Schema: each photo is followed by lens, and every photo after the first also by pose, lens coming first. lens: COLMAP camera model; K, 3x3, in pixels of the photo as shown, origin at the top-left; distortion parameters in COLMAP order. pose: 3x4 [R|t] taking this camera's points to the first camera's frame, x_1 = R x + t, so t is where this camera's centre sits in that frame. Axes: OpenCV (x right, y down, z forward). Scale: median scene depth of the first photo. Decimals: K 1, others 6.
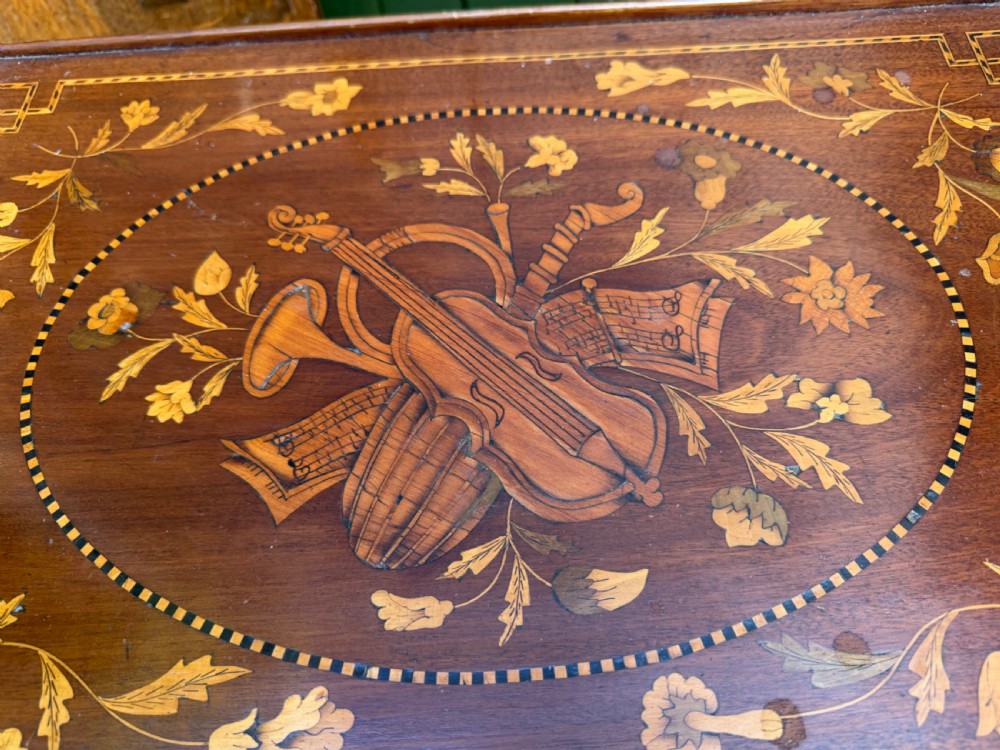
lens RADIAL K [[726.0, 0, 507.6], [0, 726.0, 383.1], [0, 0, 1]] dist [-0.021403, 0.004318]
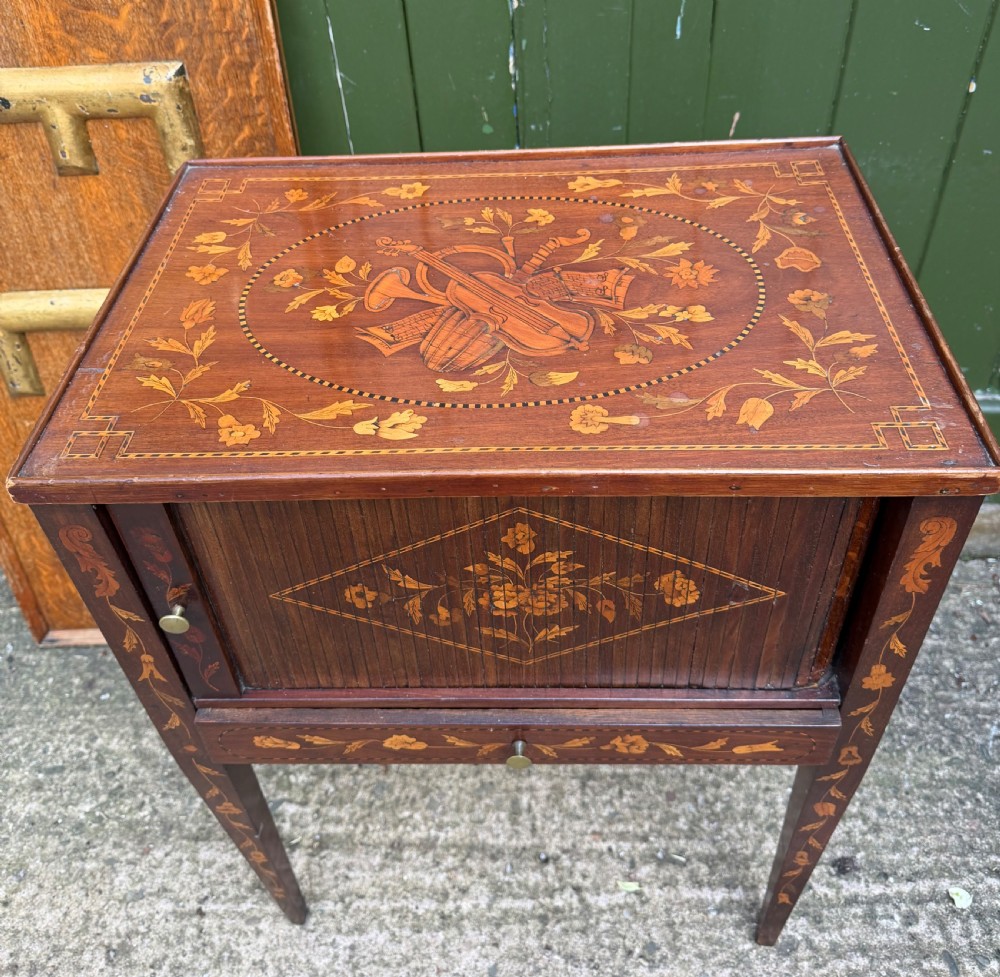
lens RADIAL K [[963.1, 0, 499.4], [0, 963.1, 376.6], [0, 0, 1]] dist [-0.016775, 0.000000]
pose [[0.999221, 0.027748, -0.028071, 0.044547], [-0.035833, 0.935920, -0.350385, 0.967558], [0.016550, 0.351118, 0.936185, -1.159171]]
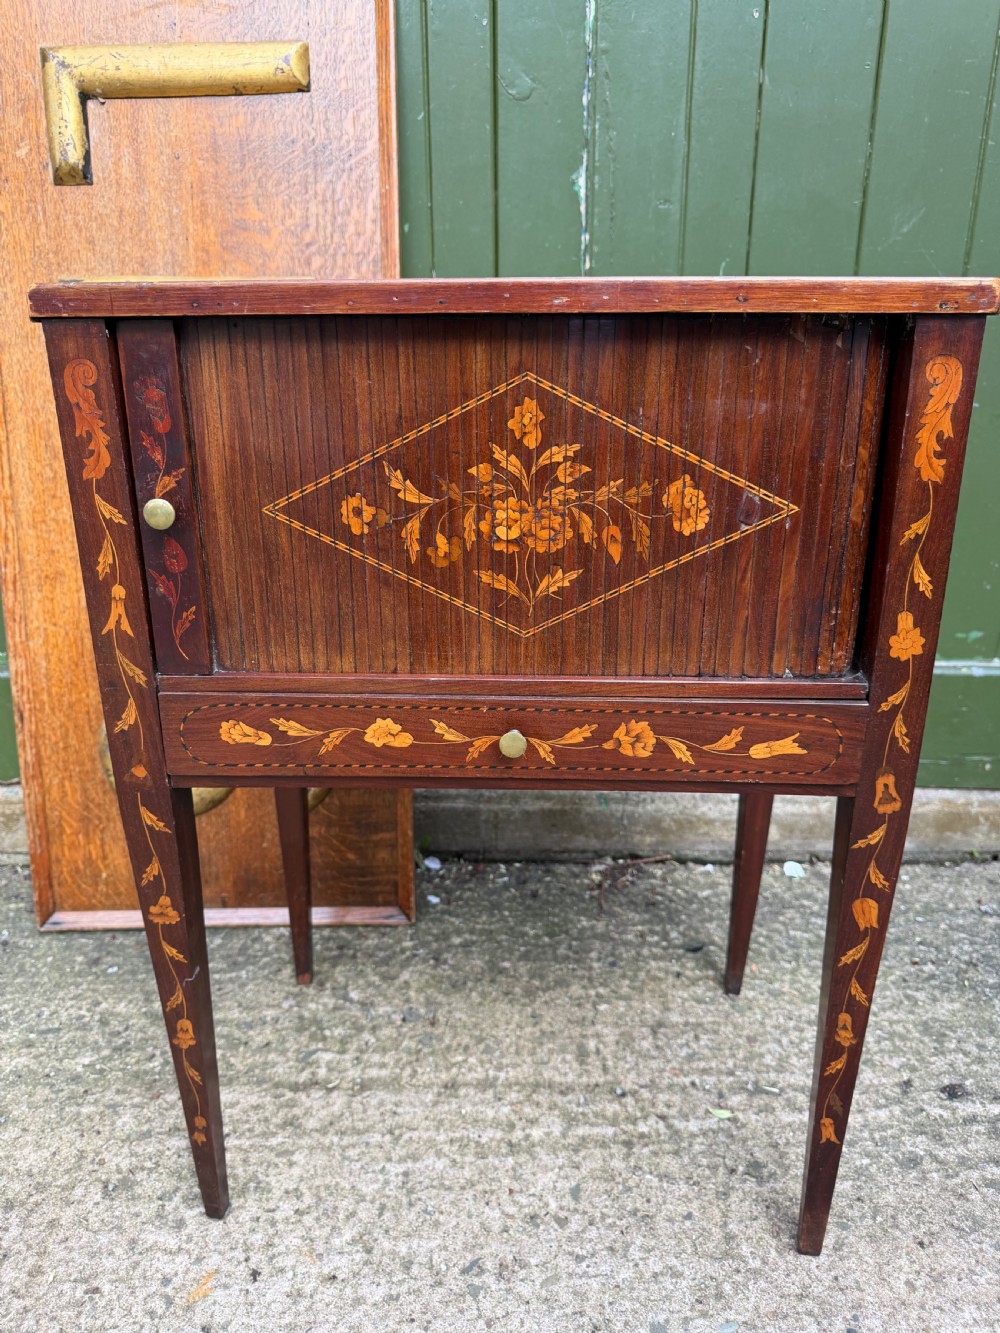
lens RADIAL K [[967.7, 0, 506.4], [0, 967.7, 662.3], [0, 0, 1]] dist [-0.021403, 0.004318]
pose [[0.998726, 0.046200, 0.020318, -0.377877], [-0.020176, 0.734468, -0.678343, 2.642600], [-0.046263, 0.677069, 0.734464, -0.372176]]
